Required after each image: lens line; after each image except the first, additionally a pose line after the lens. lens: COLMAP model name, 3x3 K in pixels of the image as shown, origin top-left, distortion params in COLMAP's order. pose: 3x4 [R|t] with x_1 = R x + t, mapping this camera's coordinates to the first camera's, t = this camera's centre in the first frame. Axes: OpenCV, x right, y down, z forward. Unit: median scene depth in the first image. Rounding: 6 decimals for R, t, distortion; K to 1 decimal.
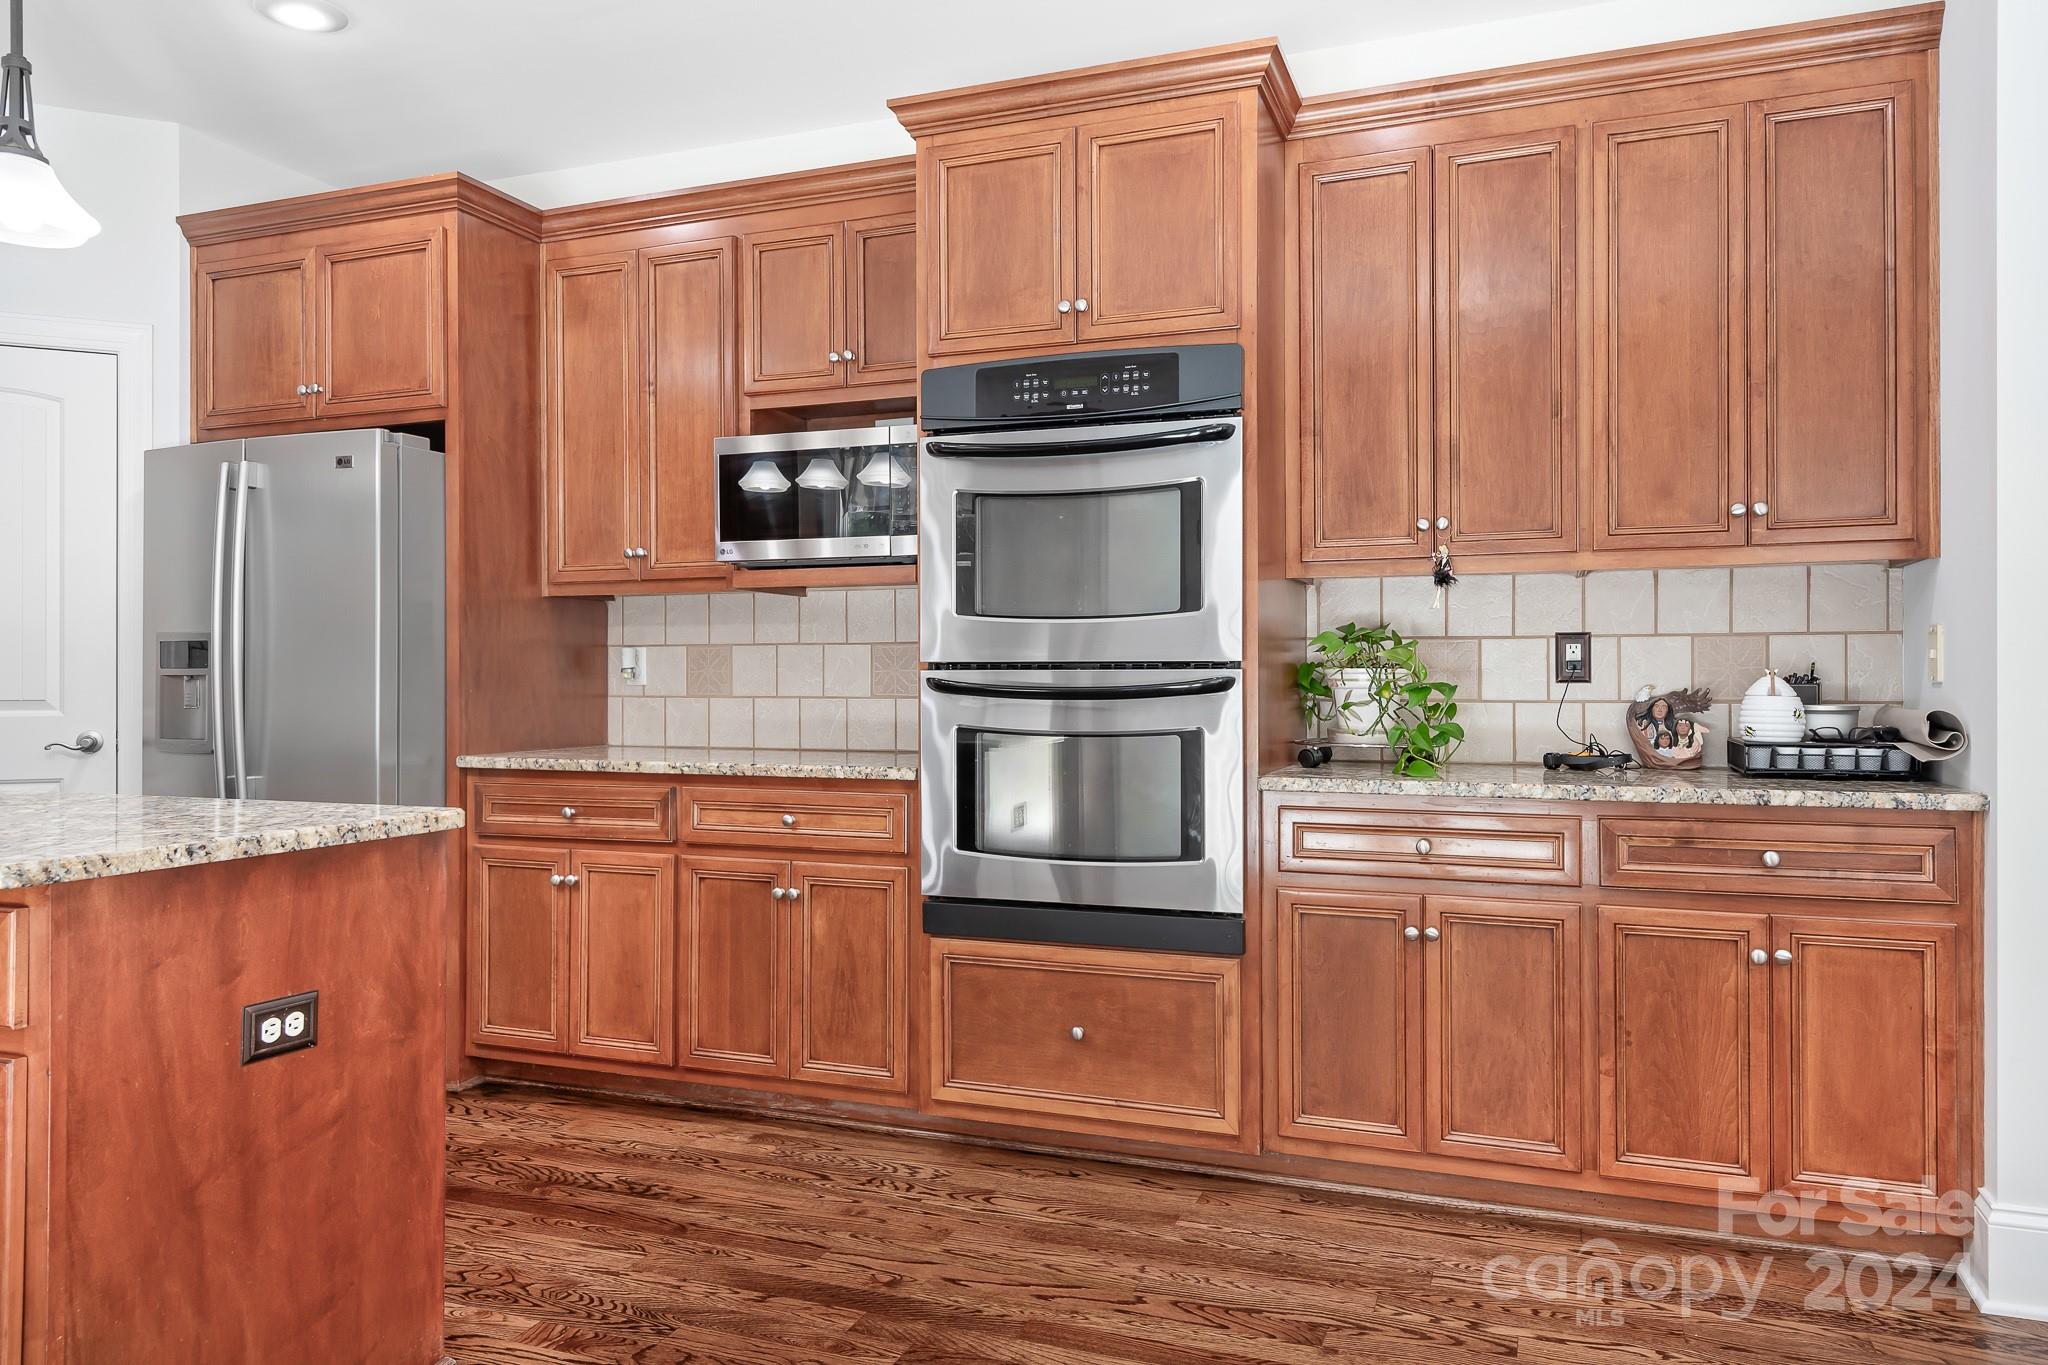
lens RADIAL K [[1374.7, 0, 1032.6], [0, 1374.7, 673.9], [0, 0, 1]] dist [0.028106, -0.024159]
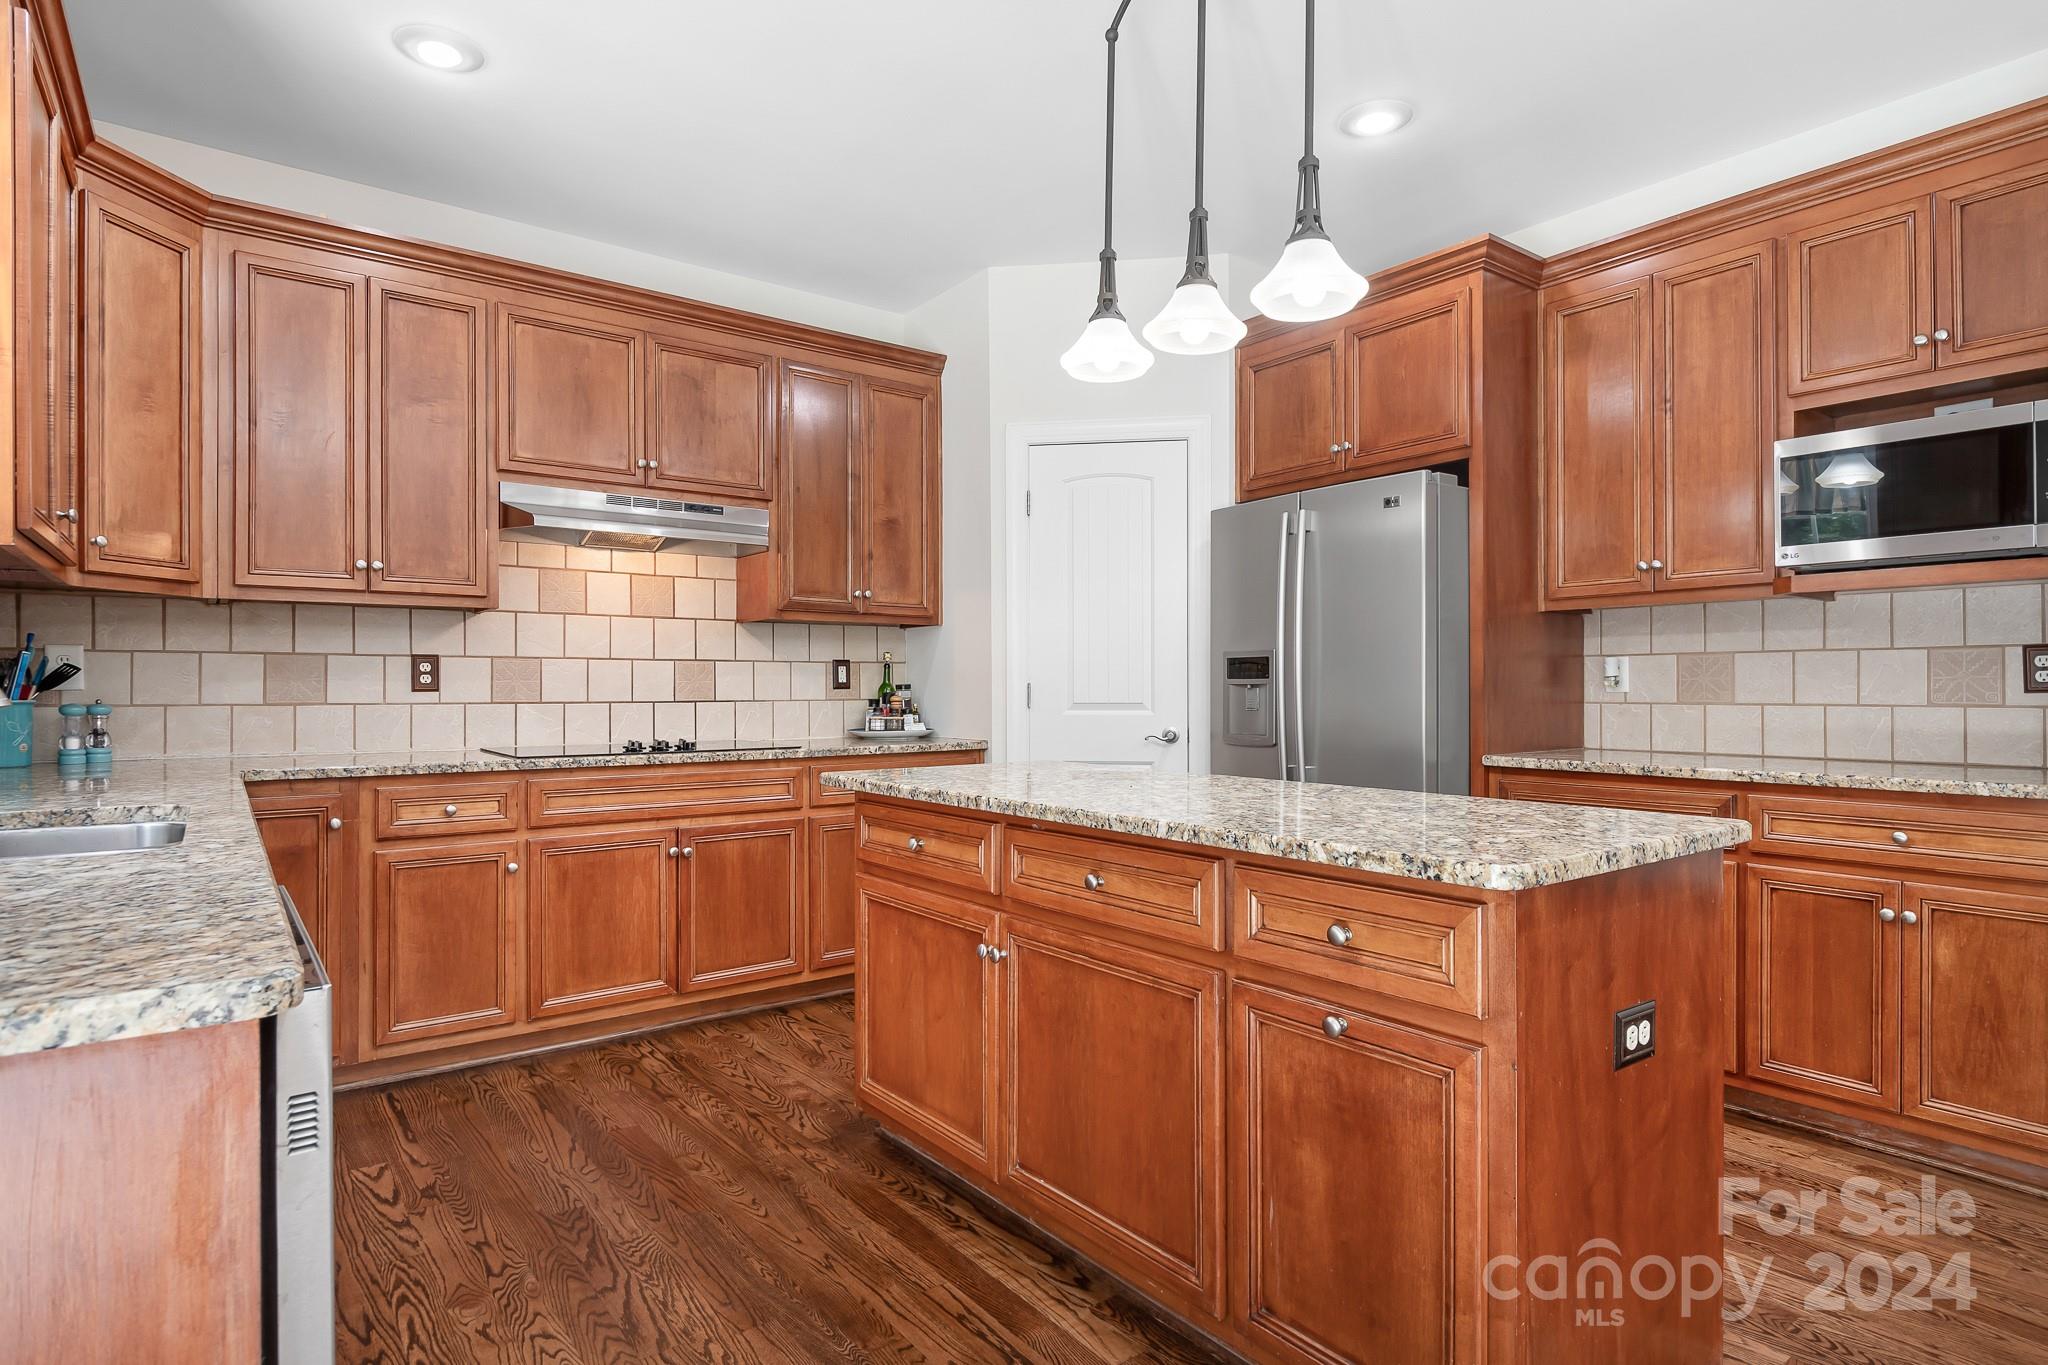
lens RADIAL K [[1083.0, 0, 1027.7], [0, 1083.0, 688.9], [0, 0, 1]] dist [0.018488, -0.012638]
pose [[0.845446, -0.000422, -0.534061, -0.274451], [0.002998, 0.999988, 0.003956, 0.000856], [0.534053, -0.004946, 0.845437, 0.057650]]
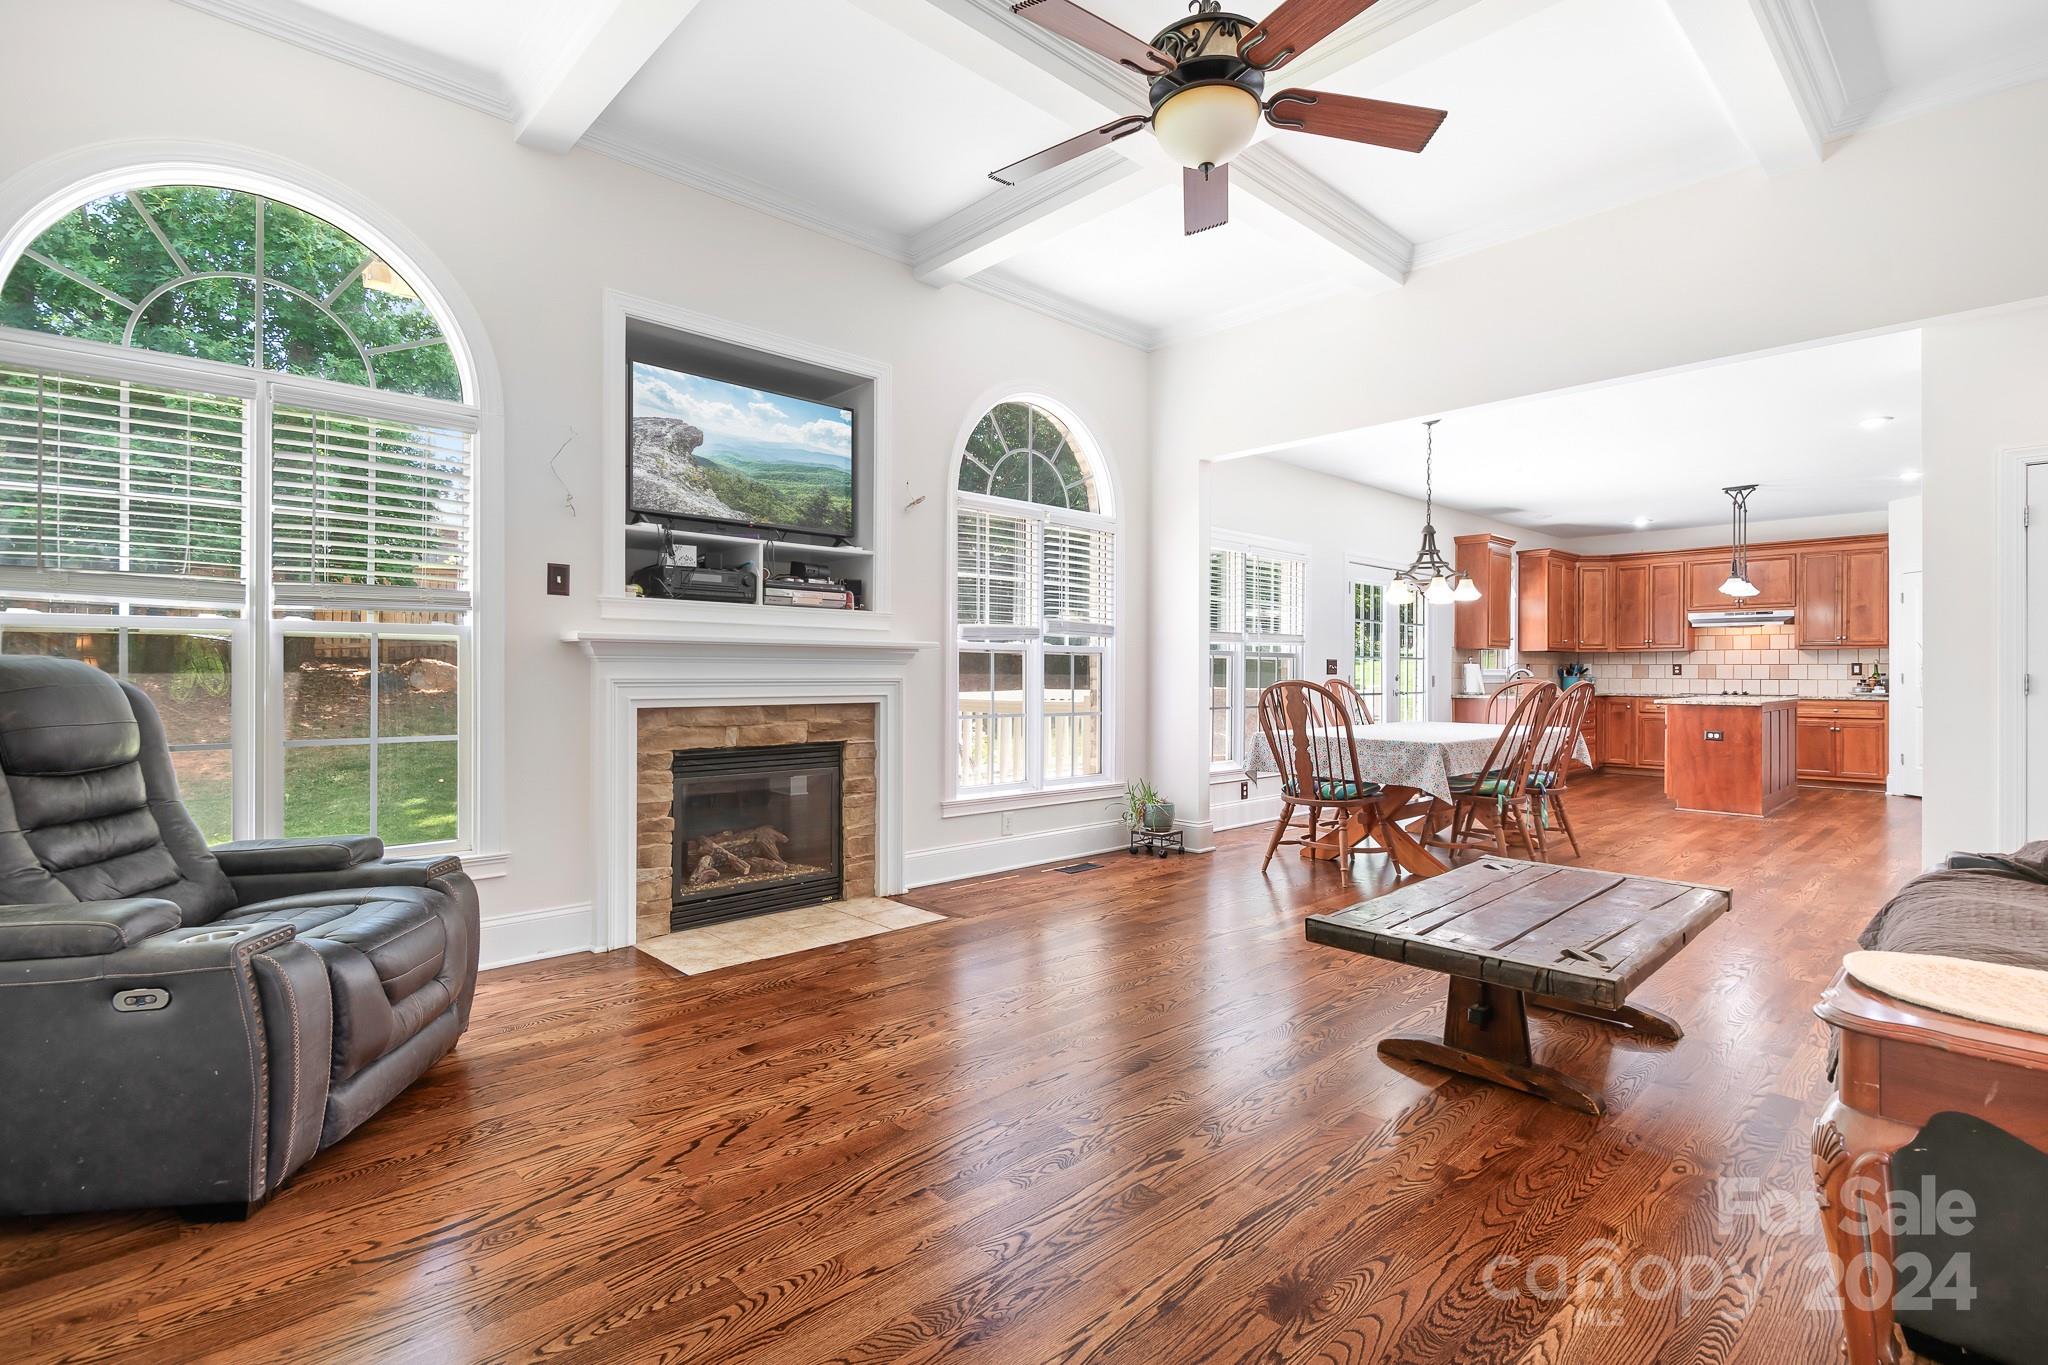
lens RADIAL K [[949.7, 0, 1023.9], [0, 949.7, 672.6], [0, 0, 1]] dist [-0.001619, -0.000865]
pose [[-0.445575, 0.000460, -0.895244, 2.363149], [0.003200, 0.999994, -0.001079, -0.006402], [0.895239, -0.003345, -0.445574, 0.106894]]
